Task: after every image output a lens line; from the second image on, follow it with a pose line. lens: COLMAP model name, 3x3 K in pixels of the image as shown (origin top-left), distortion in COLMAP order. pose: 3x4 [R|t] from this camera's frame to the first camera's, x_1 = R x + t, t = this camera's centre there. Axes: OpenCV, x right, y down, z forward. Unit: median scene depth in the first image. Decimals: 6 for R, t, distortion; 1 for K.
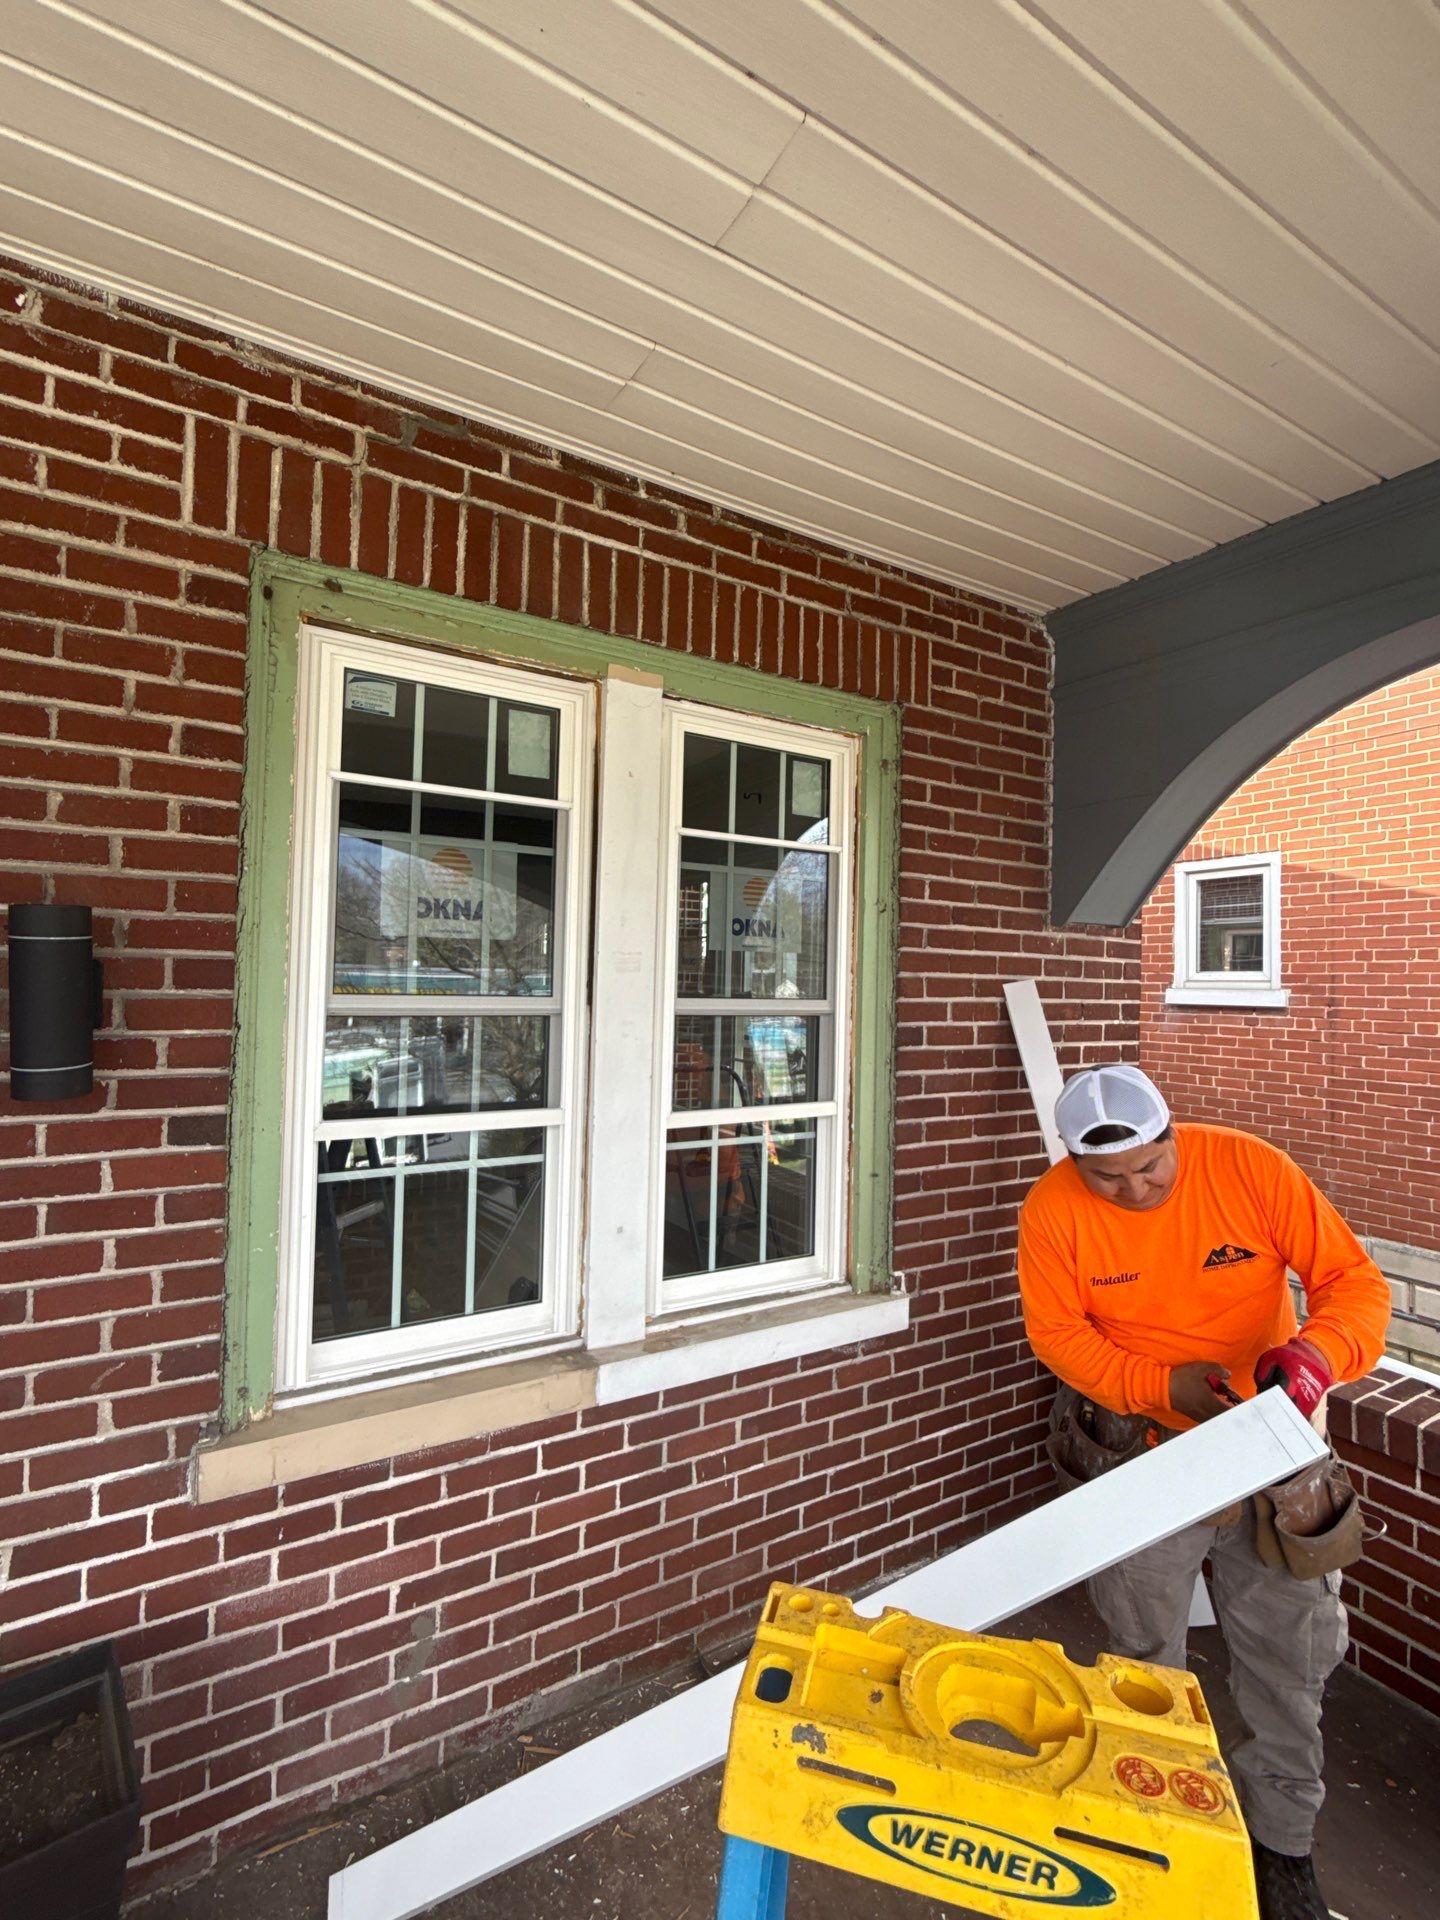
lens RADIAL K [[887.0, 0, 687.3], [0, 887.0, 953.7], [0, 0, 1]] dist [-0.005561, 0.007651]
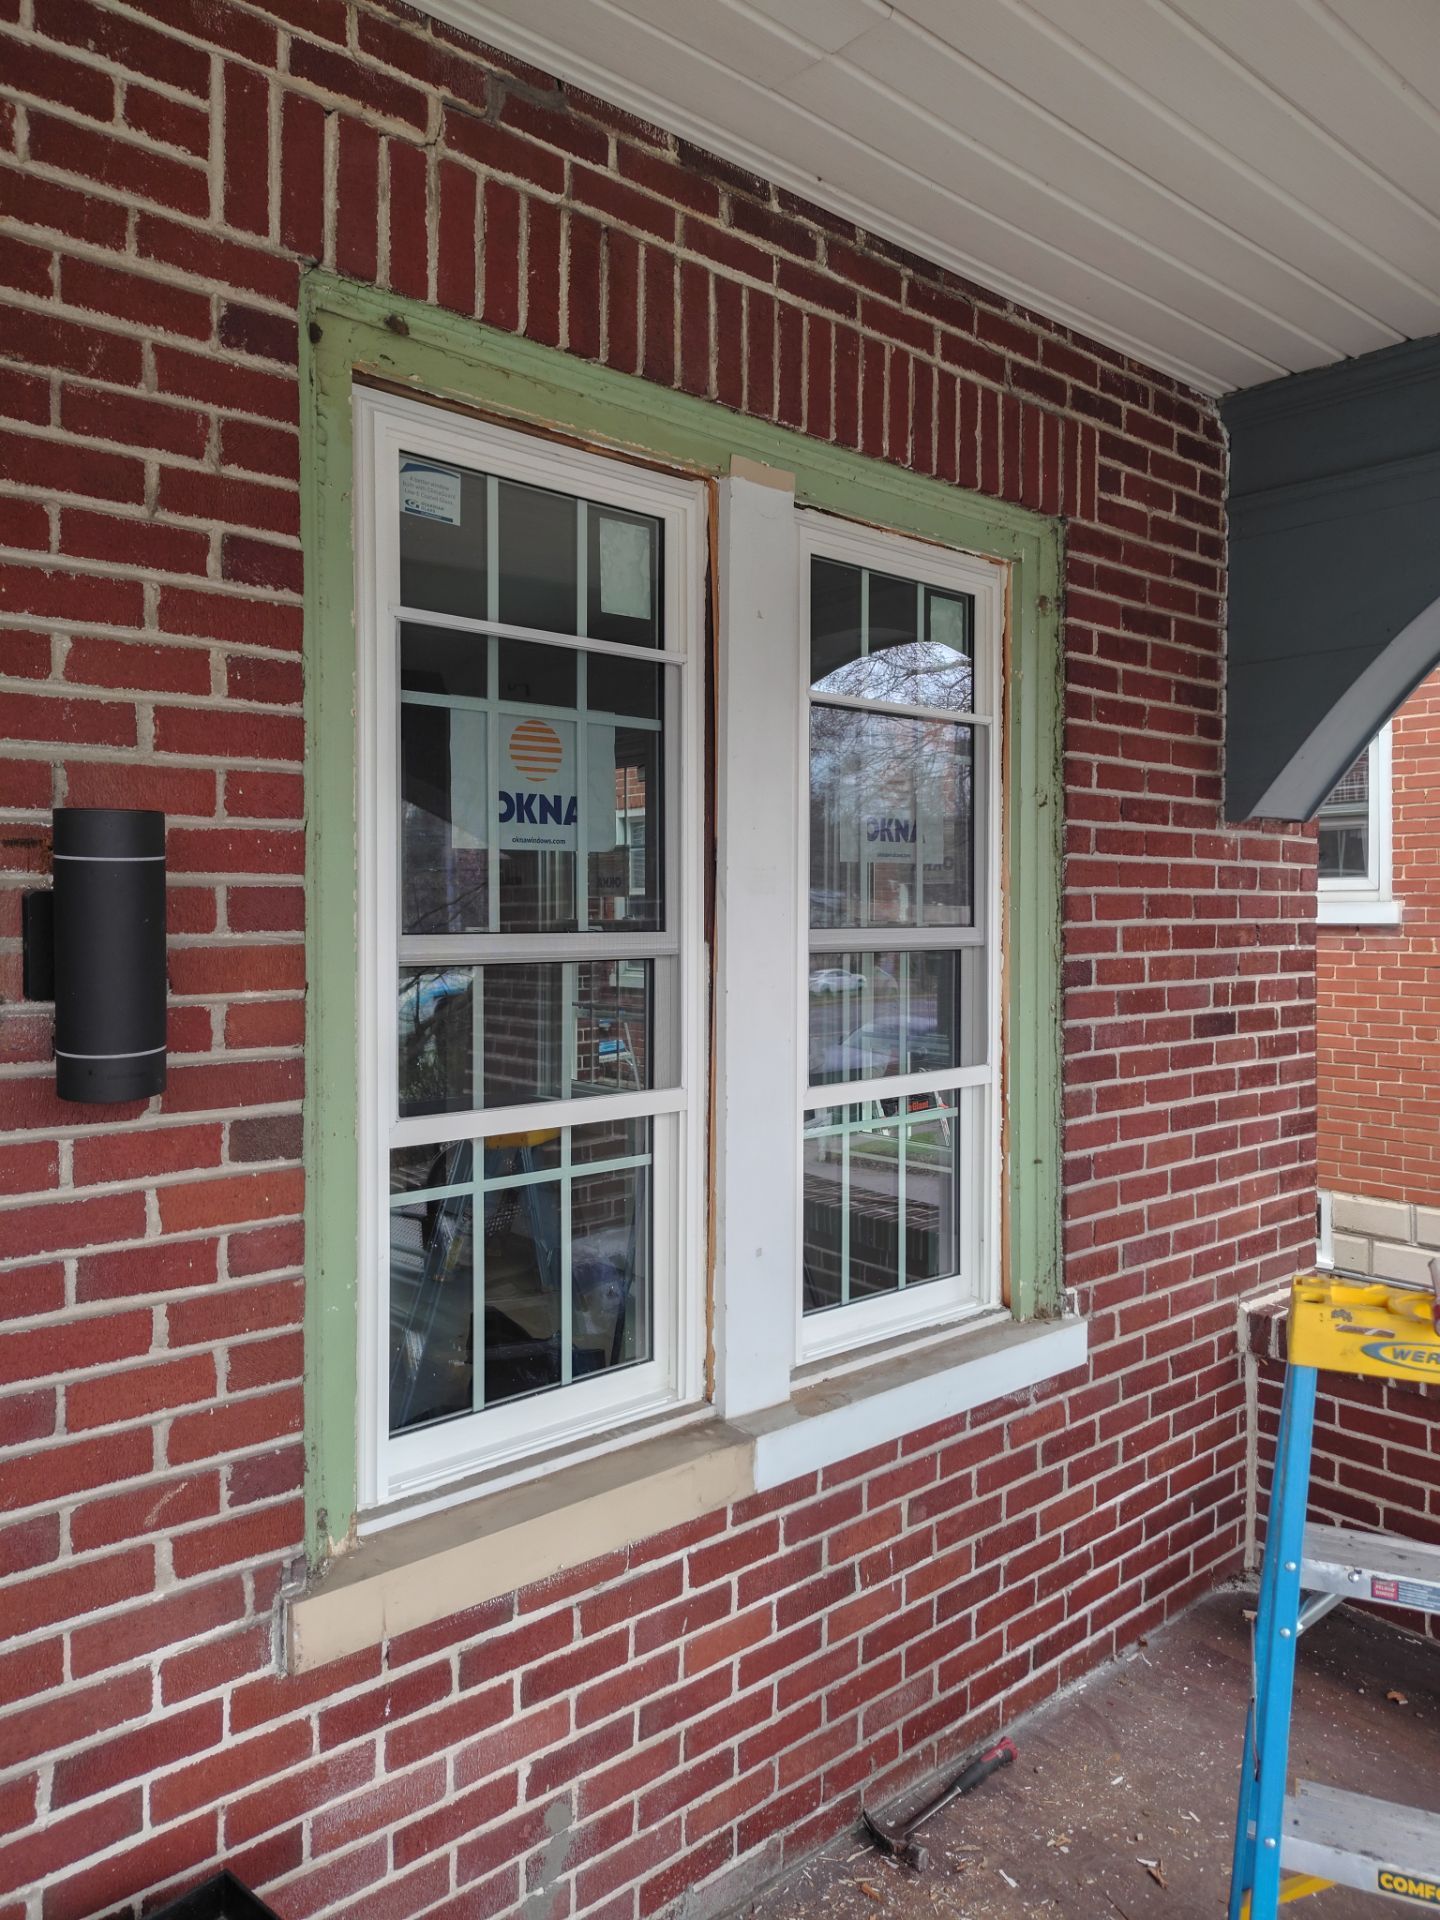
lens RADIAL K [[1341.1, 0, 713.4], [0, 1341.1, 921.1], [0, 0, 1]] dist [0.034803, -0.041152]
pose [[0.982744, -0.024833, 0.183296, -0.323967], [0.017316, 0.998946, 0.042498, -0.004466], [-0.184158, -0.038590, 0.982139, -0.056720]]
